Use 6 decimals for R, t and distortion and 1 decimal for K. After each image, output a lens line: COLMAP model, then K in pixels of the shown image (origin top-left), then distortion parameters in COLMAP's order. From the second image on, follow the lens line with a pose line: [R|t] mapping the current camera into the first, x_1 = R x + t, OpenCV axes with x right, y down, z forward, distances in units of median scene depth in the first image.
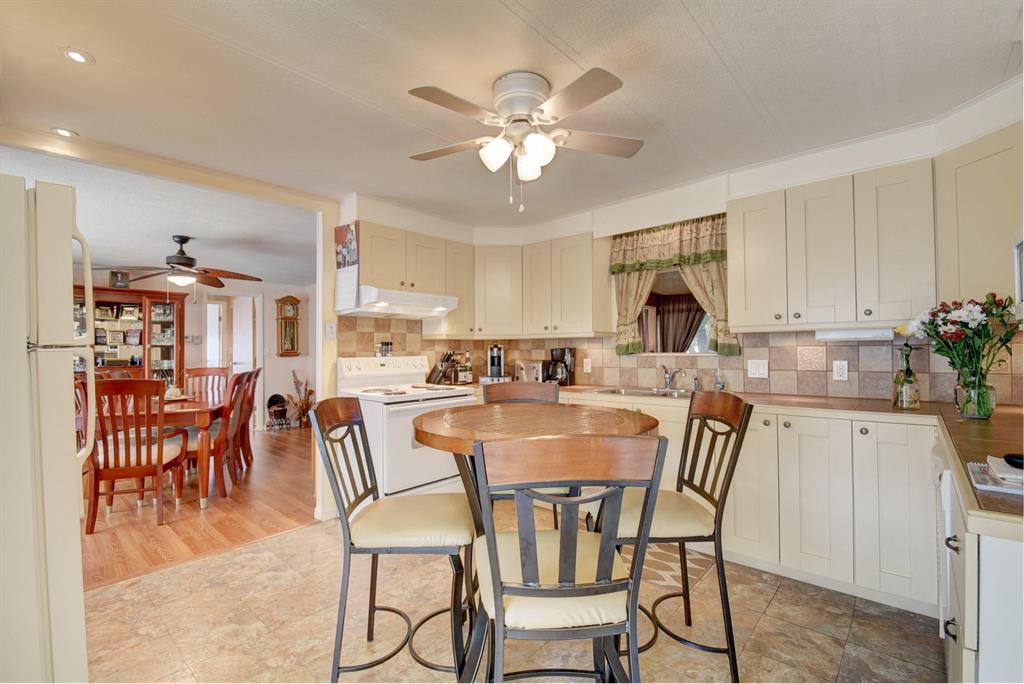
lens RADIAL K [[455.5, 0, 508.6], [0, 455.5, 347.4], [0, 0, 1]] dist [-0.000230, -0.005557]
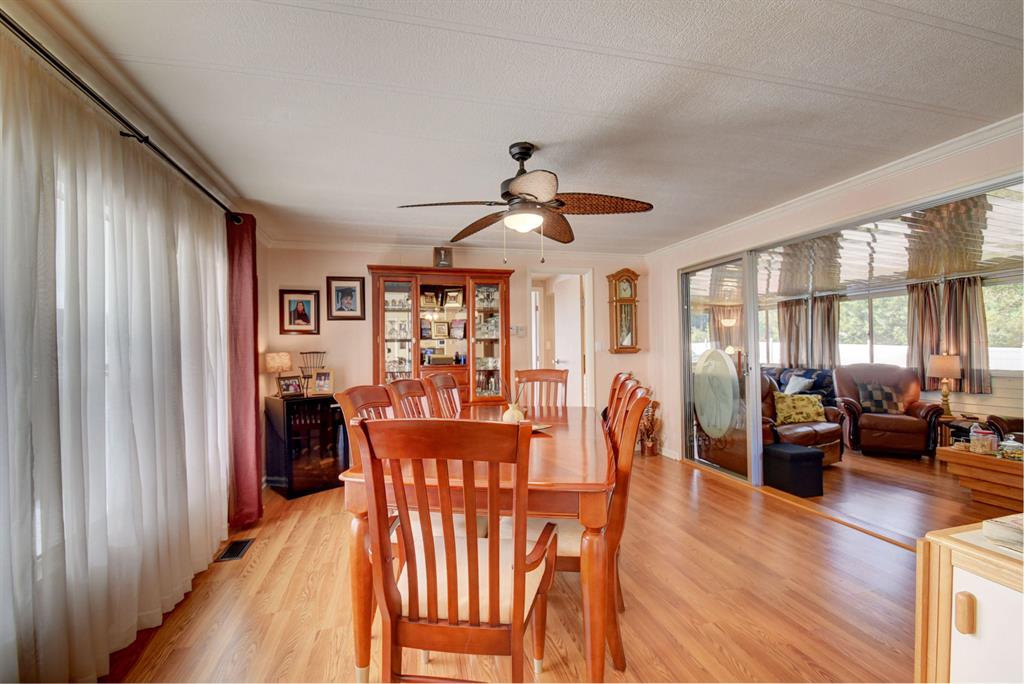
lens RADIAL K [[455.5, 0, 506.2], [0, 455.5, 347.3], [0, 0, 1]] dist [-0.000230, -0.005557]
pose [[0.835380, -0.003562, -0.549661, -0.315749], [0.009282, 0.999928, 0.007626, 0.004190], [0.549594, -0.011473, 0.835353, 0.378986]]
